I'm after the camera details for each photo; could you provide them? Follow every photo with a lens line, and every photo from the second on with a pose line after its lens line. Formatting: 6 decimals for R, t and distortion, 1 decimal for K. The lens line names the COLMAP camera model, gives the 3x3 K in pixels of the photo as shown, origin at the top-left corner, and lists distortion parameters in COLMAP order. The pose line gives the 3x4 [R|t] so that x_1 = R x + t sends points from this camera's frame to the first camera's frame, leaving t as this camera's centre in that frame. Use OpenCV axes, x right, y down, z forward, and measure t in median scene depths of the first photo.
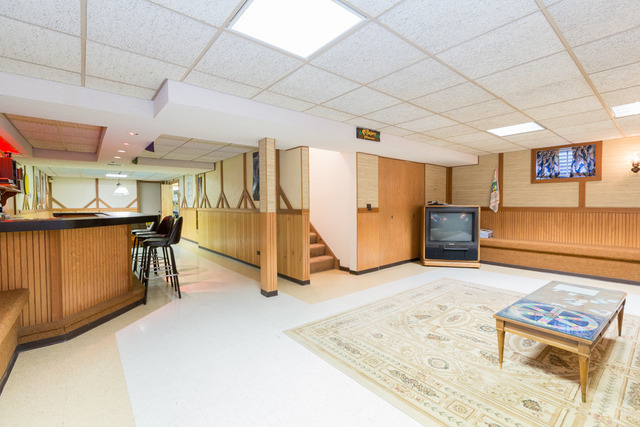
lens RADIAL K [[290.5, 0, 318.2], [0, 290.5, 212.1], [0, 0, 1]] dist [-0.001525, -0.000243]
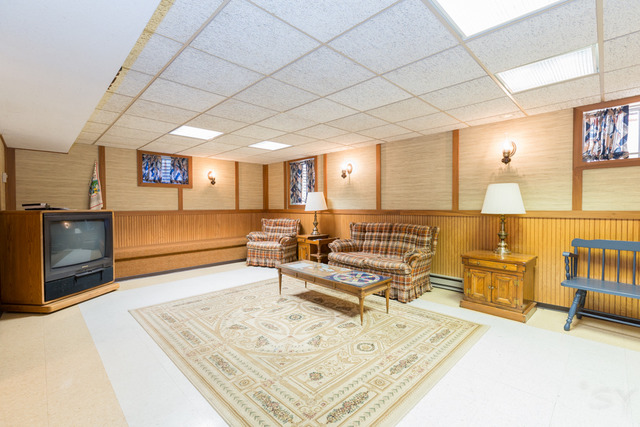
lens RADIAL K [[290.5, 0, 316.1], [0, 290.5, 209.7], [0, 0, 1]] dist [-0.001525, -0.000243]
pose [[-0.110376, -0.007432, 0.993862, -0.415747], [0.035628, 0.999300, 0.011429, -0.017248], [-0.993251, 0.036671, -0.110034, 0.799033]]
